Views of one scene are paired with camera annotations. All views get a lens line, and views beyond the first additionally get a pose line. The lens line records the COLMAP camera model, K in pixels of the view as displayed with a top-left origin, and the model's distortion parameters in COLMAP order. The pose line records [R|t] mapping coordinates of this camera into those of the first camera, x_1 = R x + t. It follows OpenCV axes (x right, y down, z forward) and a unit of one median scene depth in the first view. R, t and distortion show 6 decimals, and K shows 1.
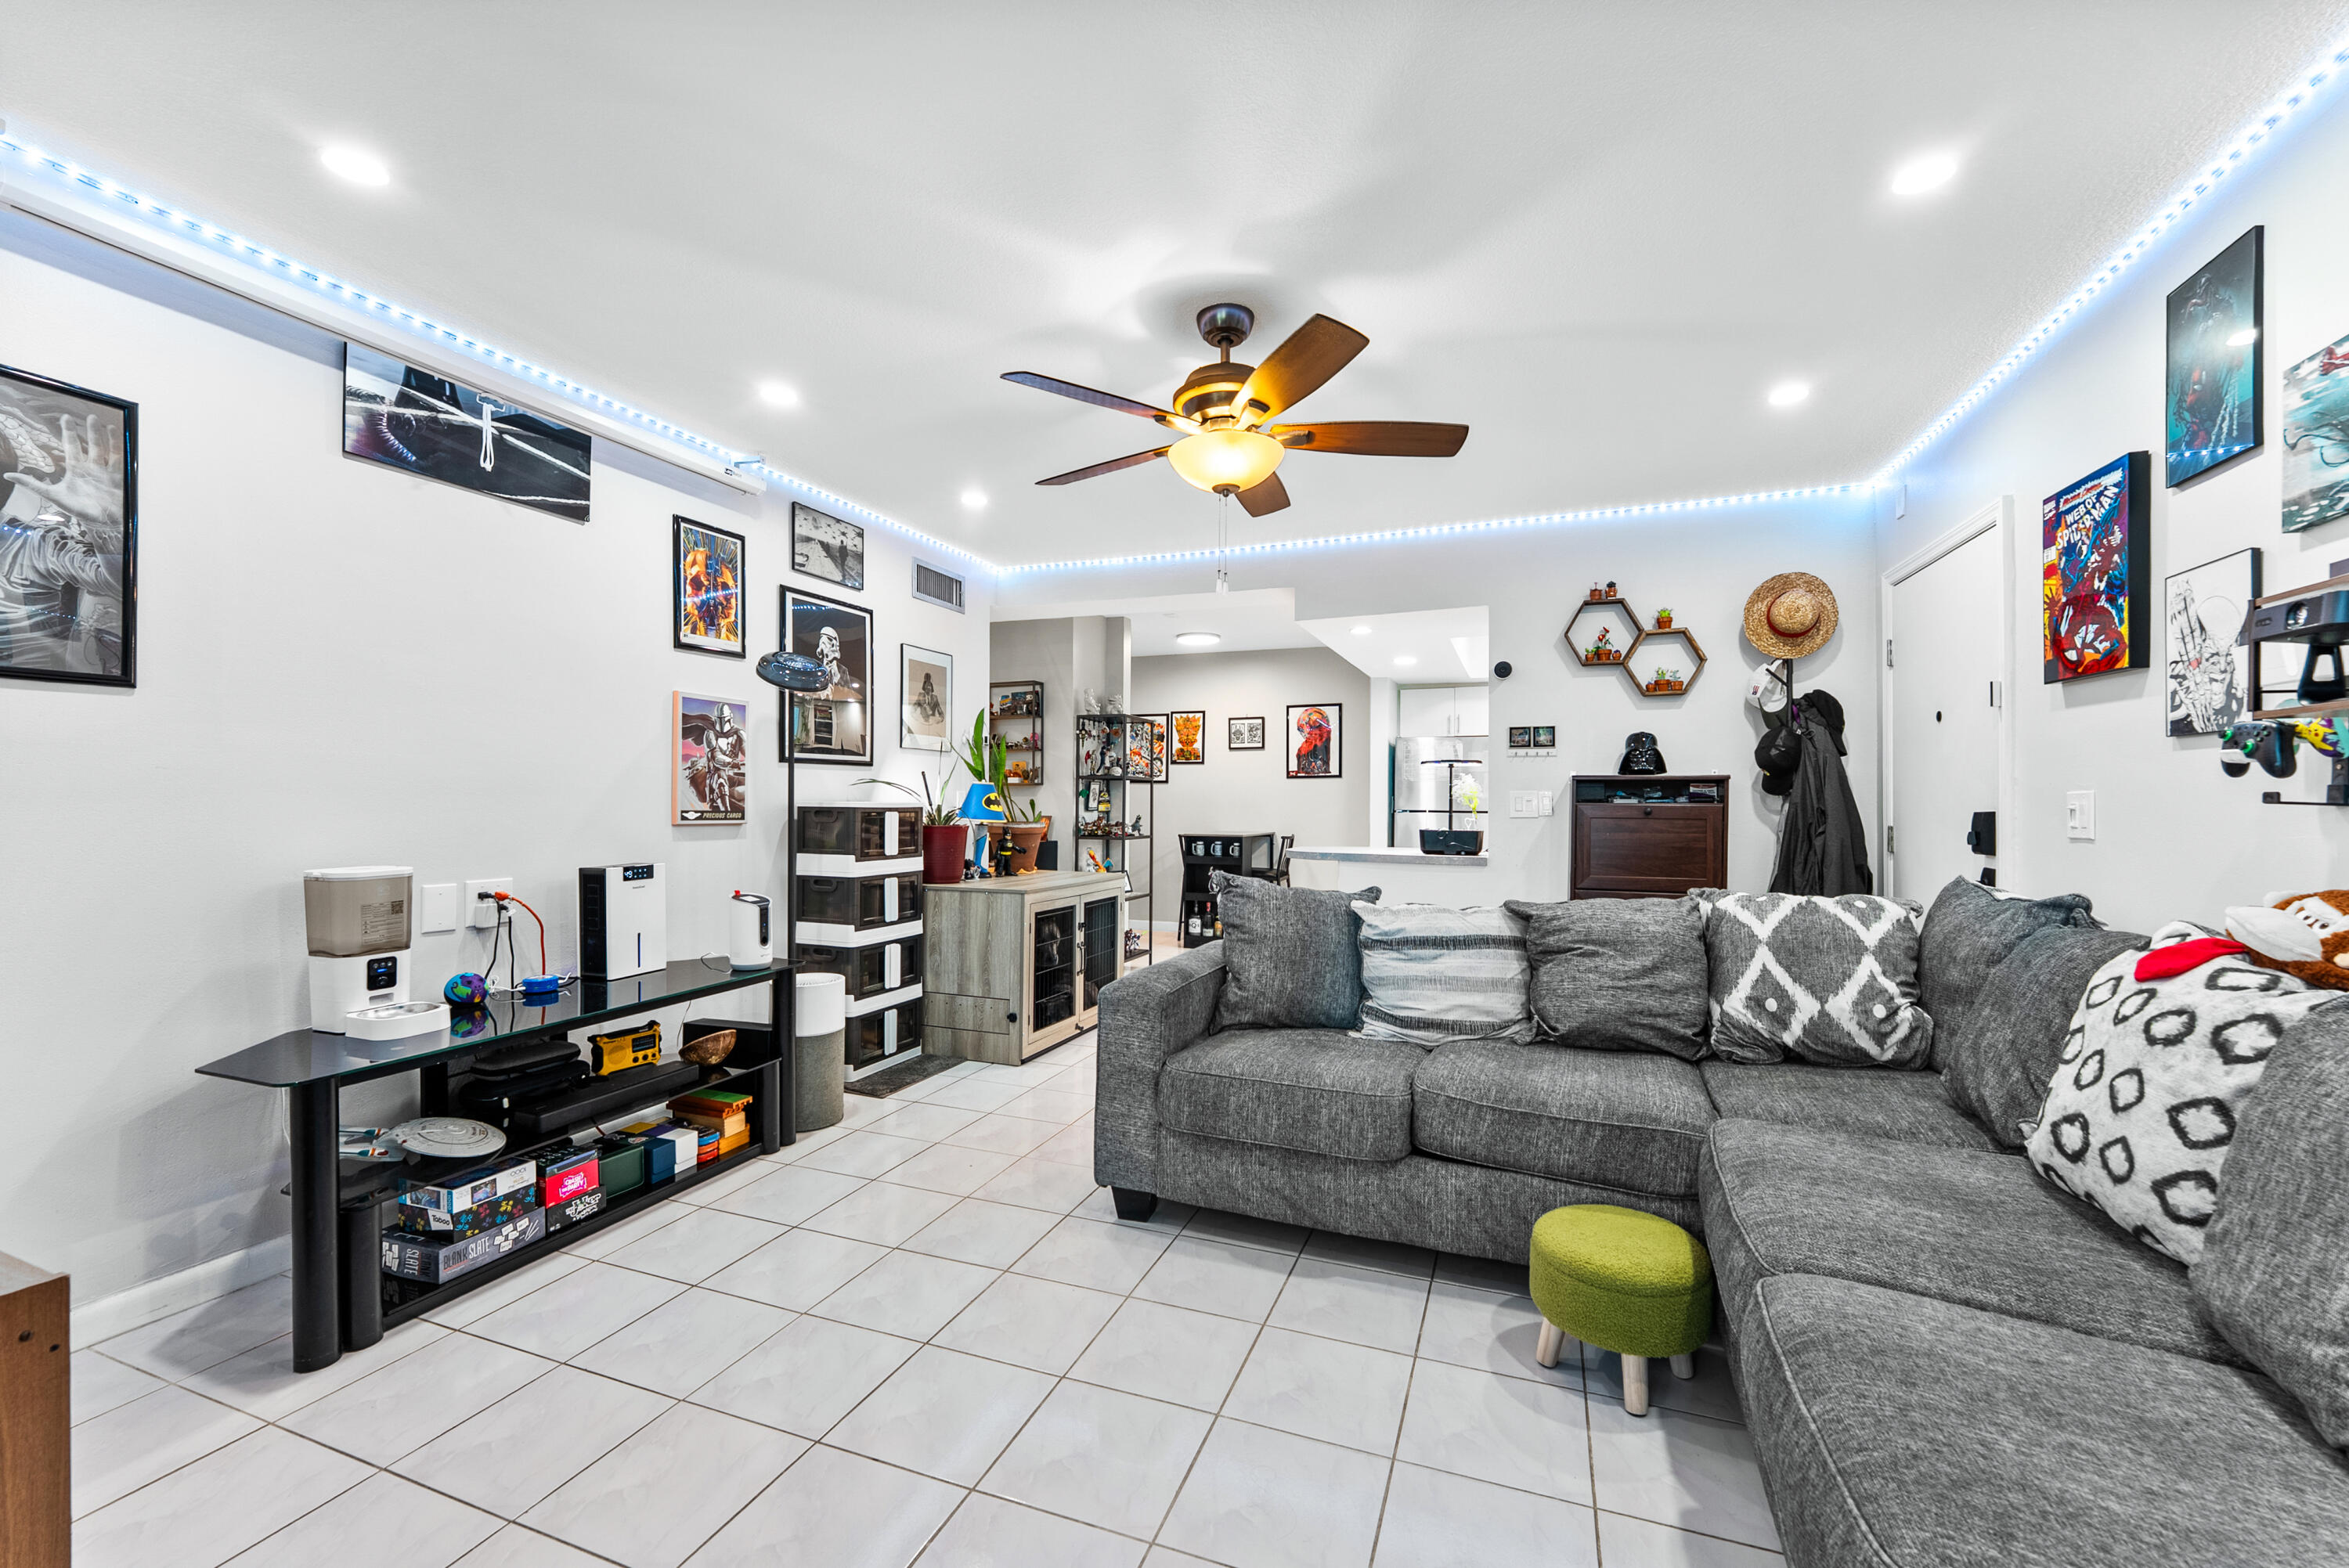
lens RADIAL K [[945.8, 0, 1179.1], [0, 945.8, 802.7], [0, 0, 1]] dist [-0.001396, -0.000218]
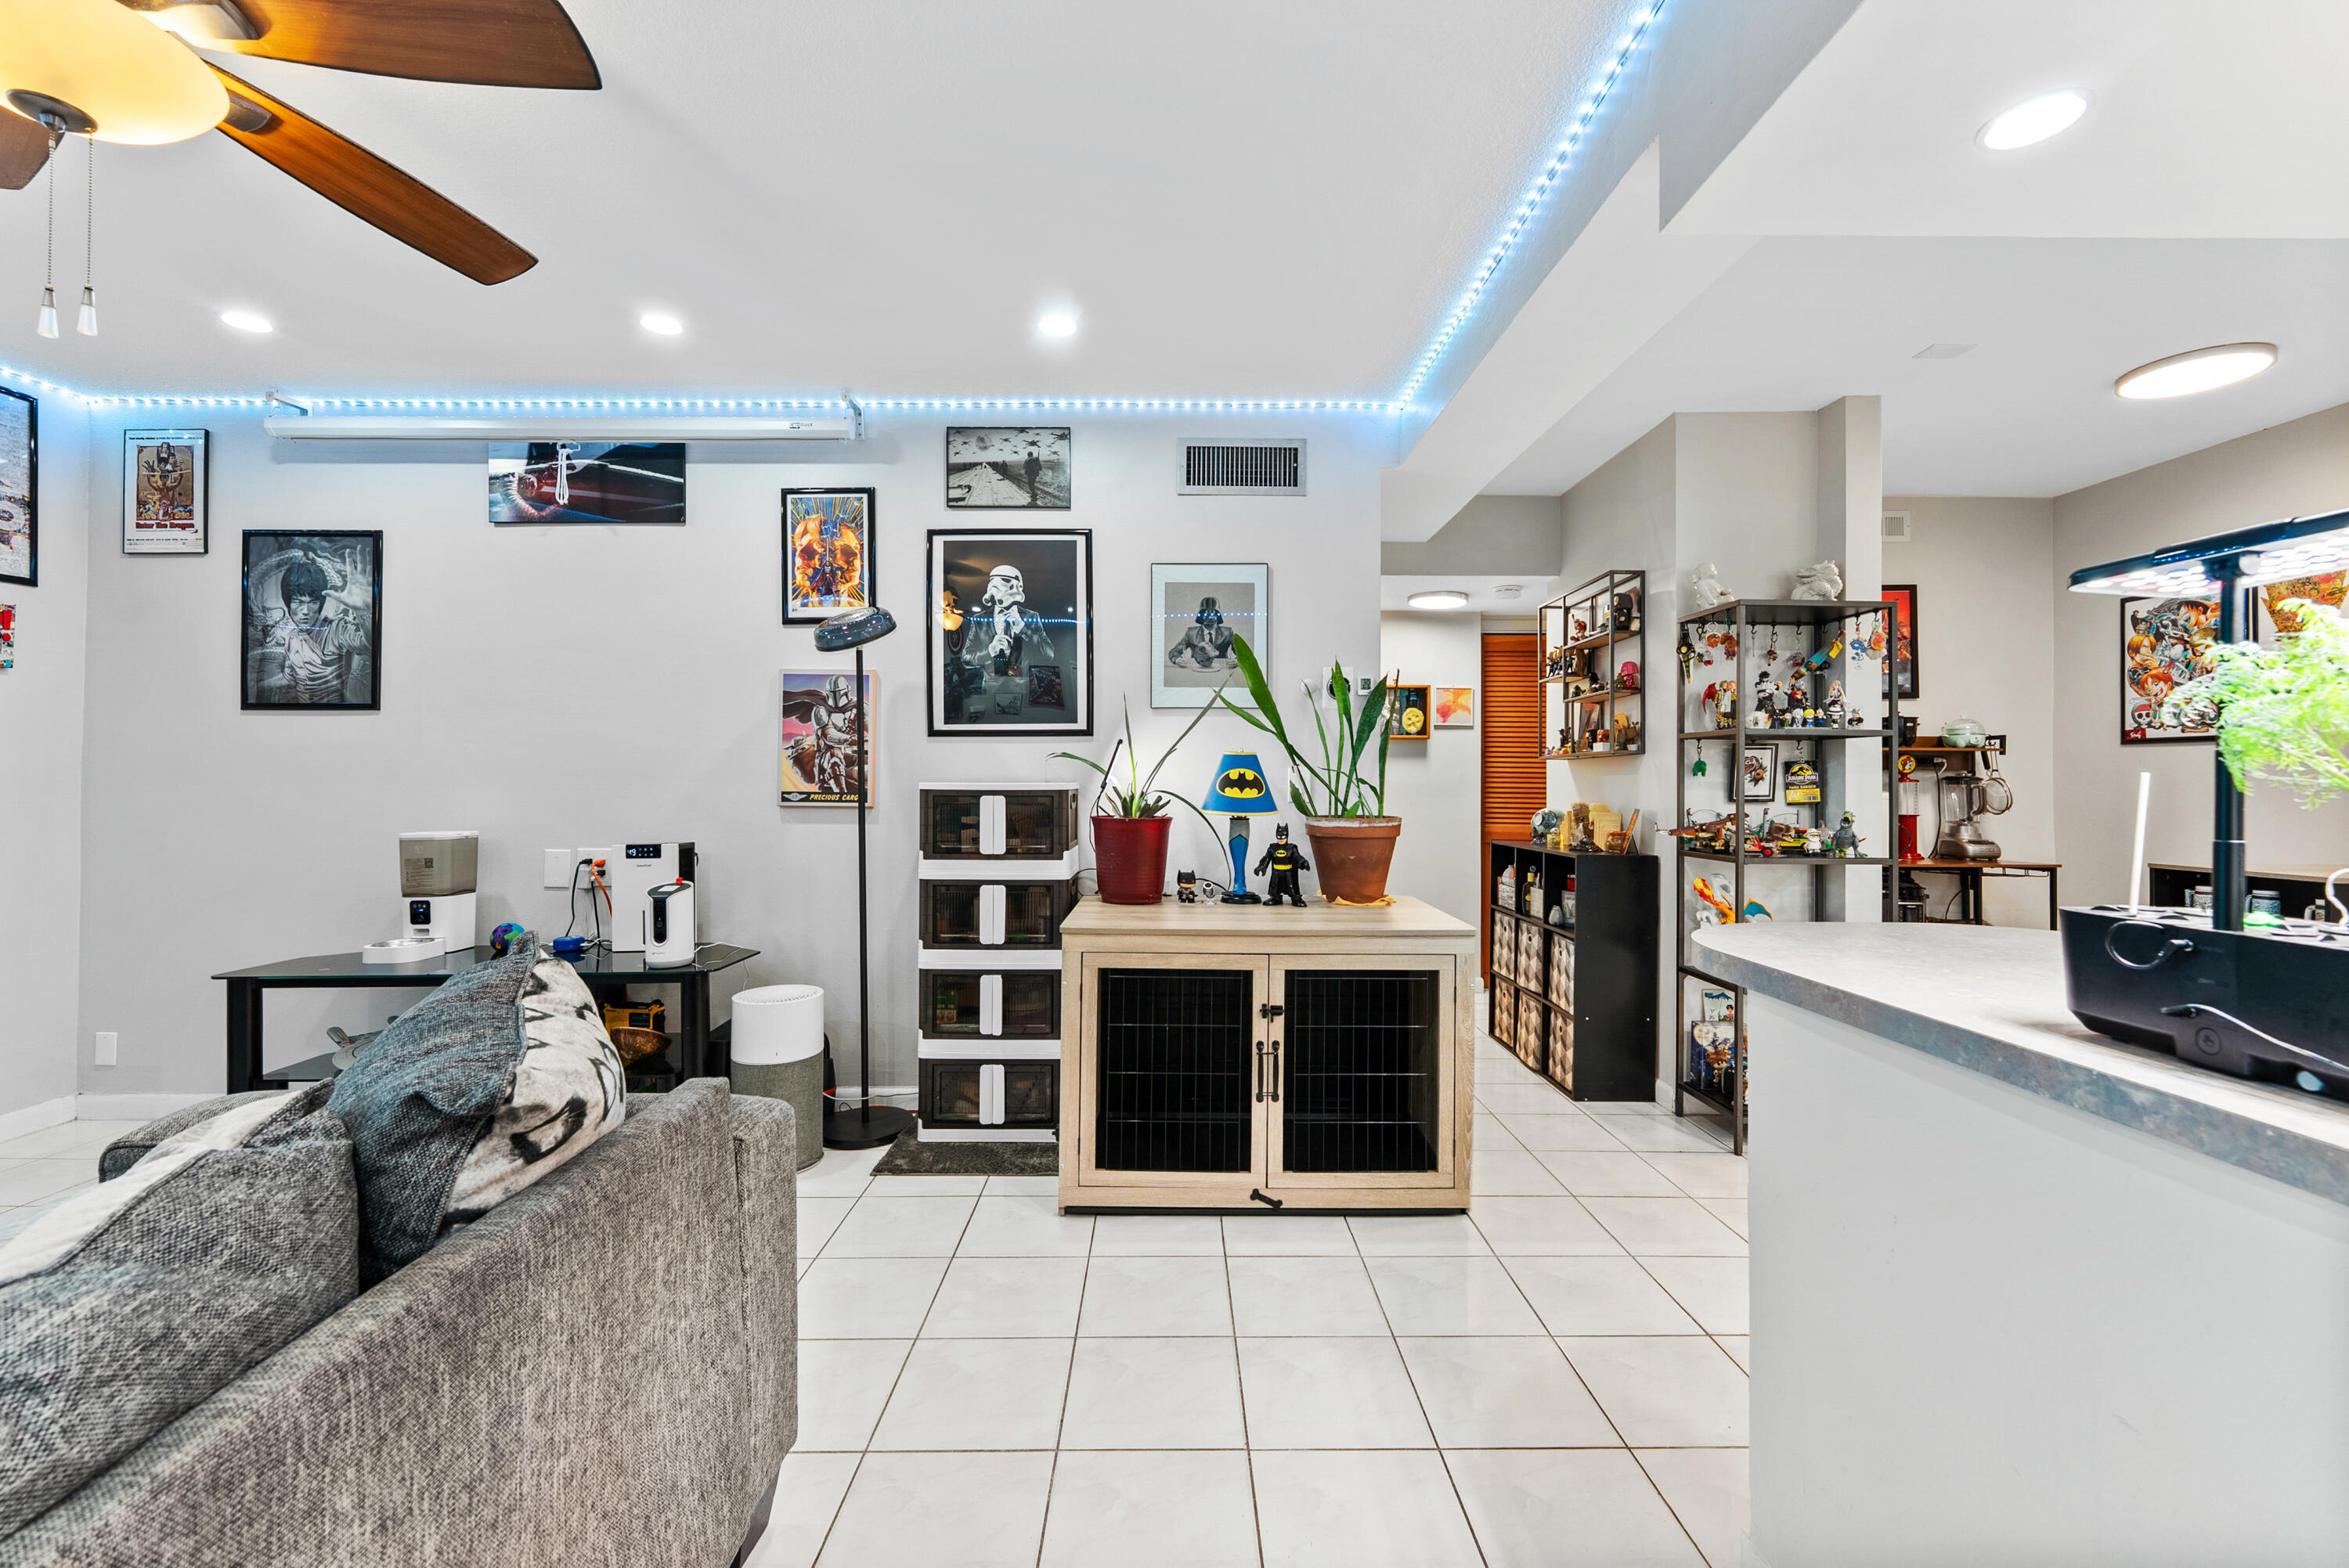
lens RADIAL K [[944.9, 0, 1175.3], [0, 944.9, 770.9], [0, 0, 1]] dist [-0.001501, -0.000349]
pose [[0.361703, -0.015905, -0.932158, 0.624211], [-0.002265, 0.999837, -0.017939, 0.004193], [0.932291, 0.008600, 0.361608, 1.234663]]
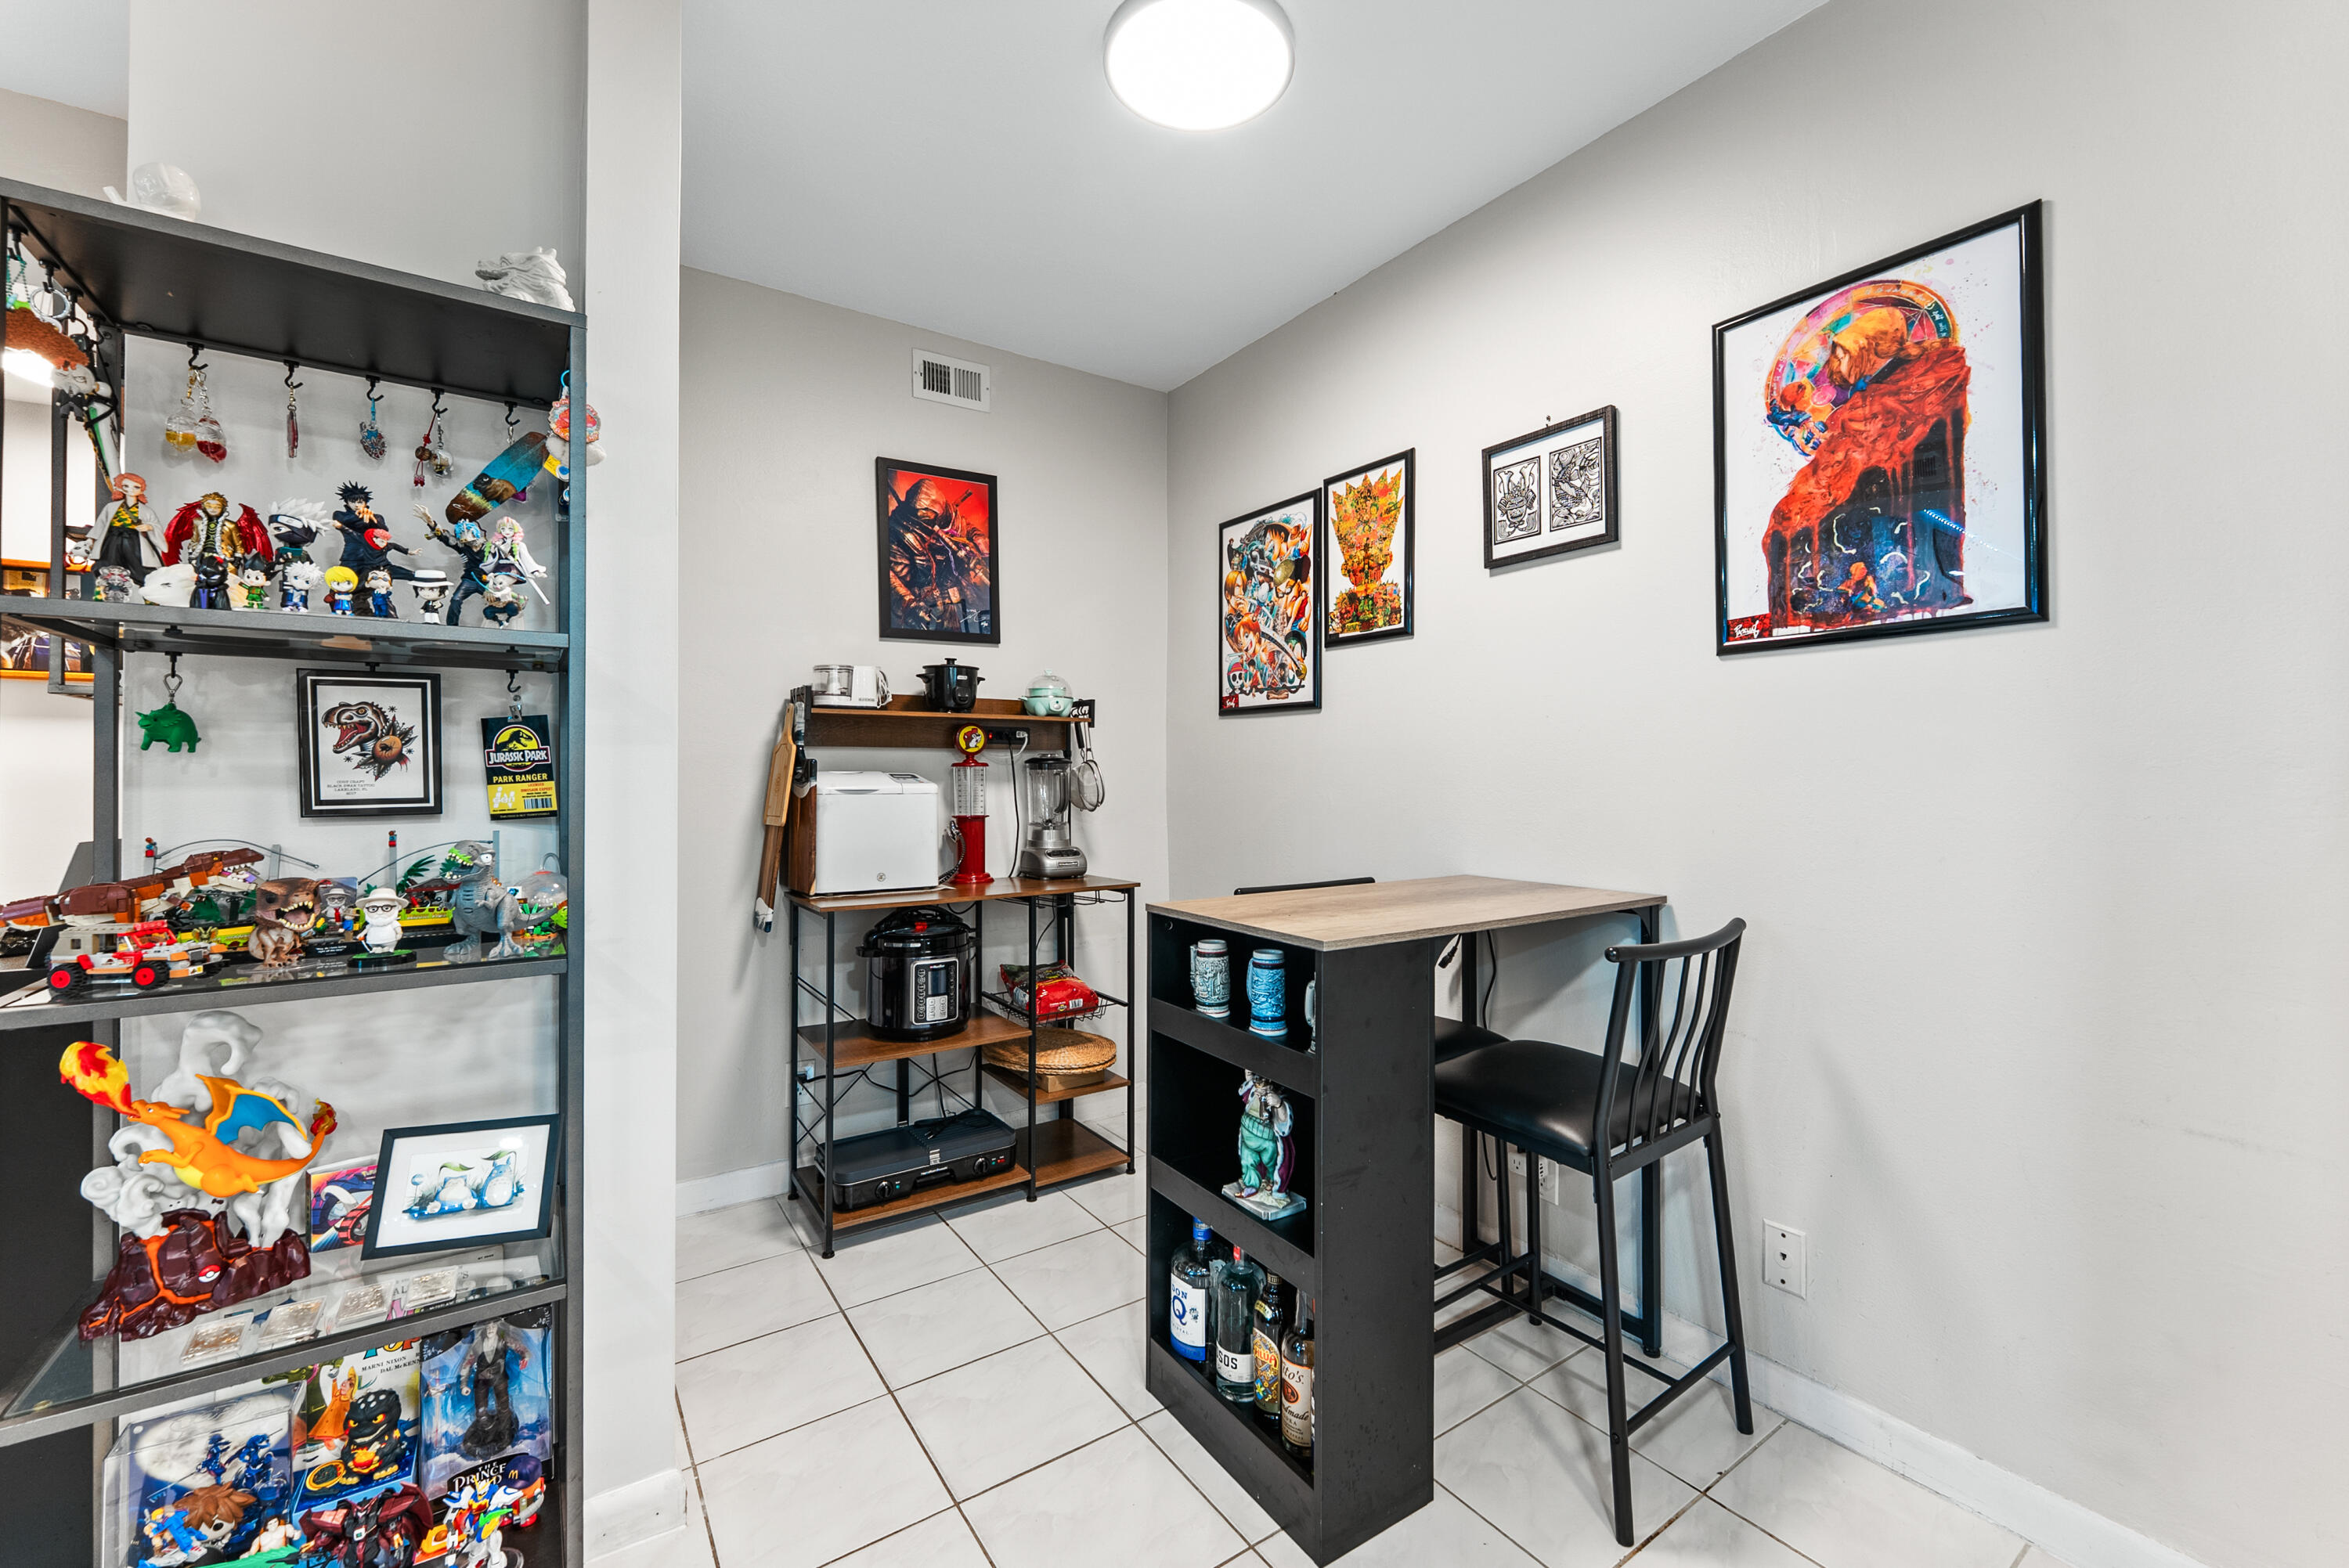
lens RADIAL K [[953.0, 0, 1183.3], [0, 953.0, 770.2], [0, 0, 1]] dist [-0.001523, -0.000183]
pose [[0.822244, -0.009282, -0.569060, 0.398634], [0.007741, 0.999957, -0.005126, 0.002676], [0.569083, -0.000190, 0.822280, 2.166359]]
